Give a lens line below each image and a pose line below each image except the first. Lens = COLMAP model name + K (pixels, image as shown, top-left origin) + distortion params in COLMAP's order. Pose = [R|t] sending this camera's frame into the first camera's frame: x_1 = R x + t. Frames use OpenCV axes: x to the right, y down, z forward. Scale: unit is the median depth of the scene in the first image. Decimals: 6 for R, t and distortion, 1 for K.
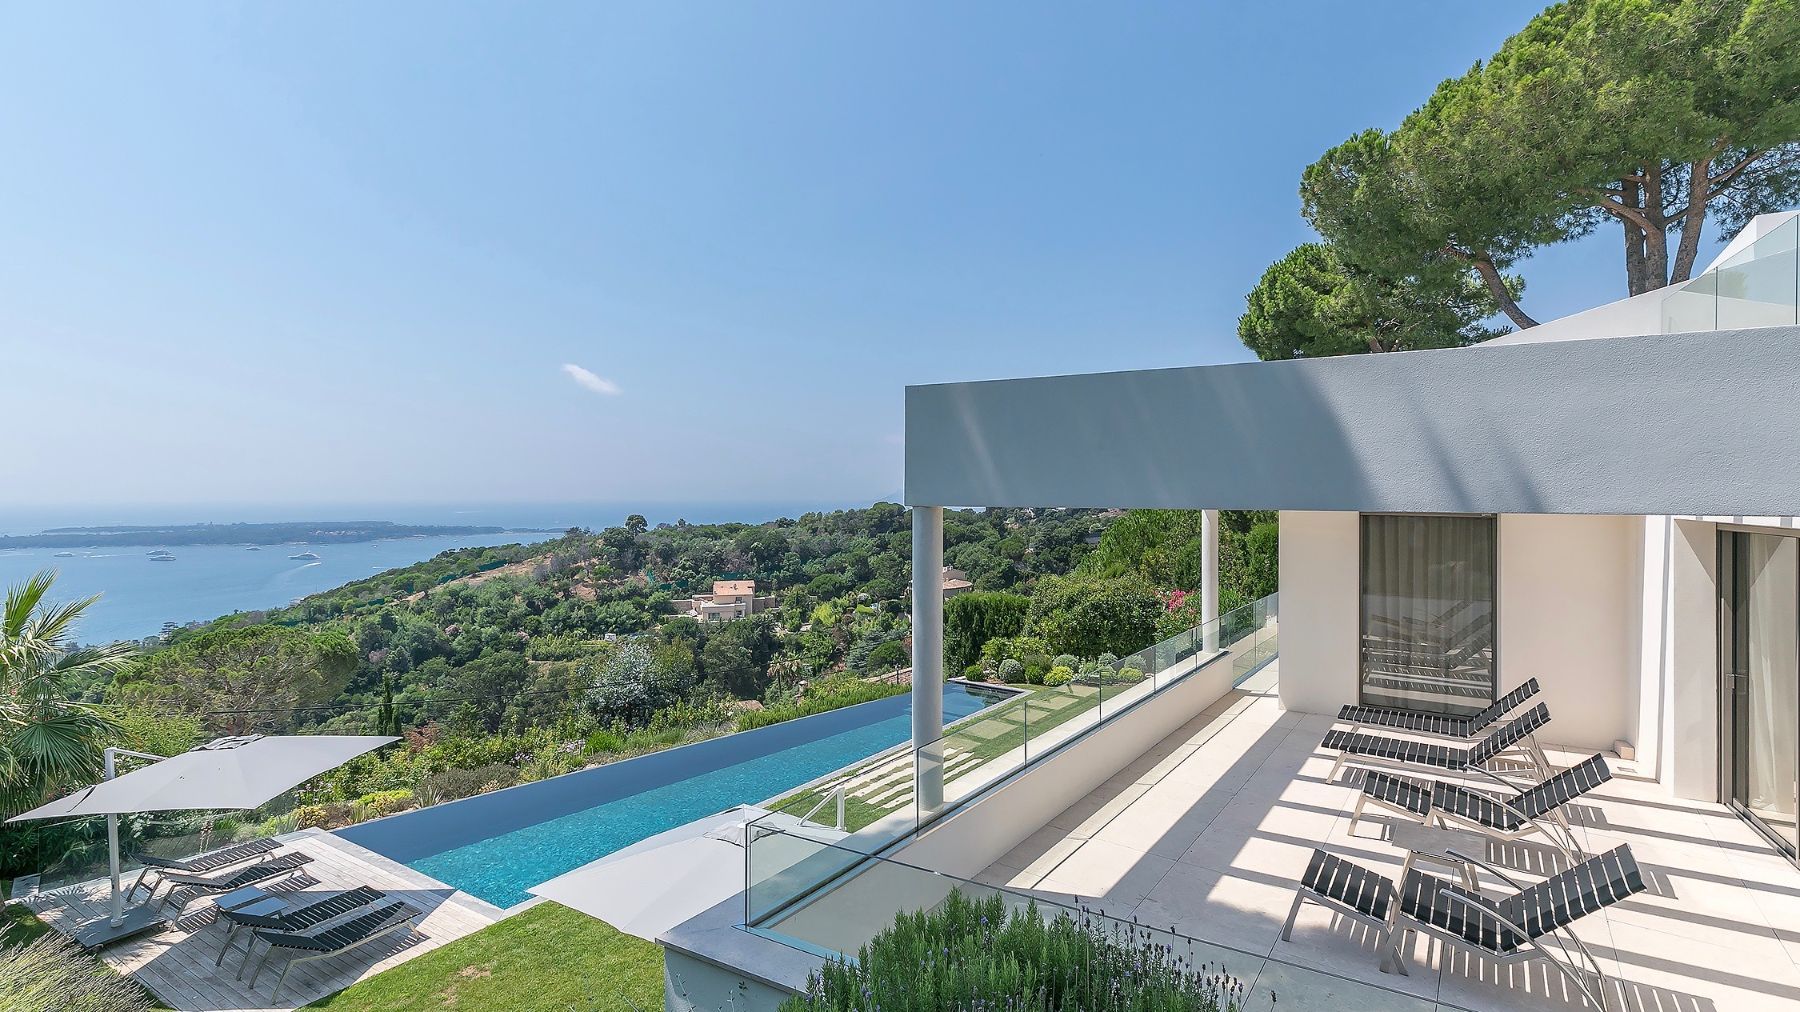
lens RADIAL K [[850.2, 0, 852.5], [0, 850.2, 468.4], [0, 0, 1]] dist [-0.000245, -0.001362]
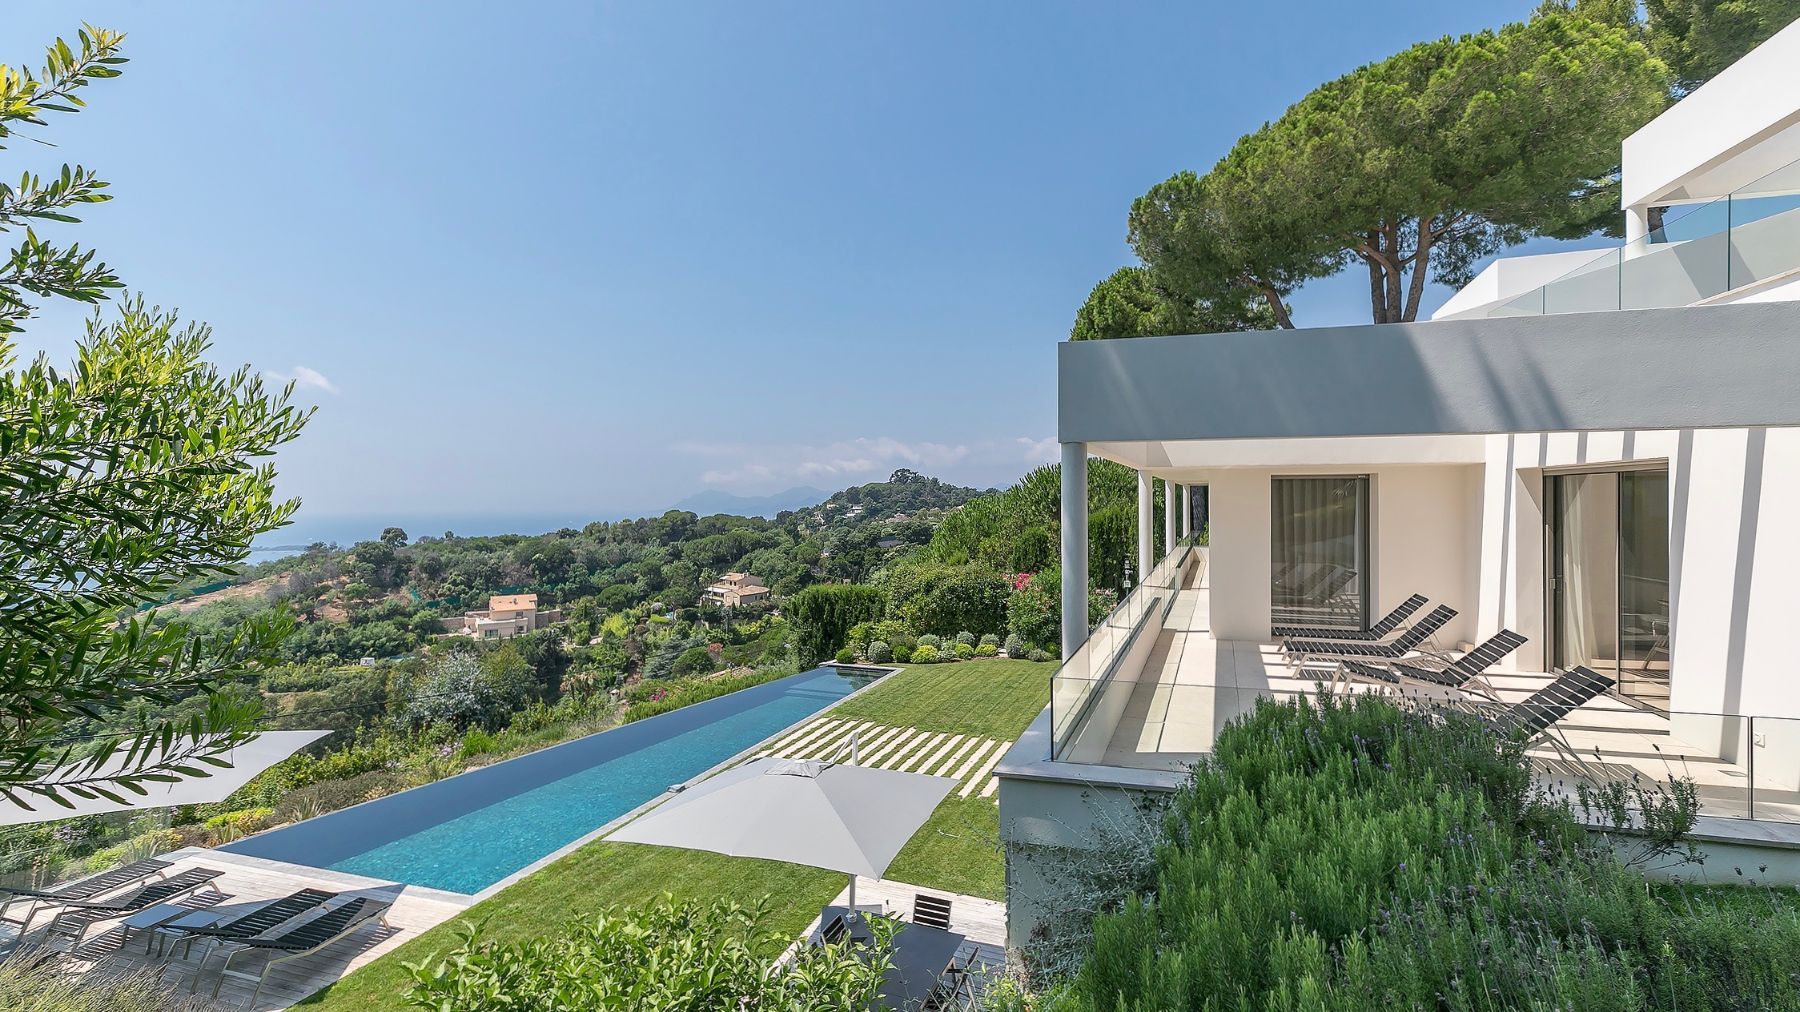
lens RADIAL K [[850.2, 0, 845.8], [0, 850.2, 478.7], [0, 0, 1]] dist [-0.000245, -0.001362]
pose [[0.970735, 0.000917, 0.240149, -0.133890], [-0.001316, 0.999998, 0.001501, 0.024353], [-0.240148, -0.001773, 0.970735, -0.025231]]
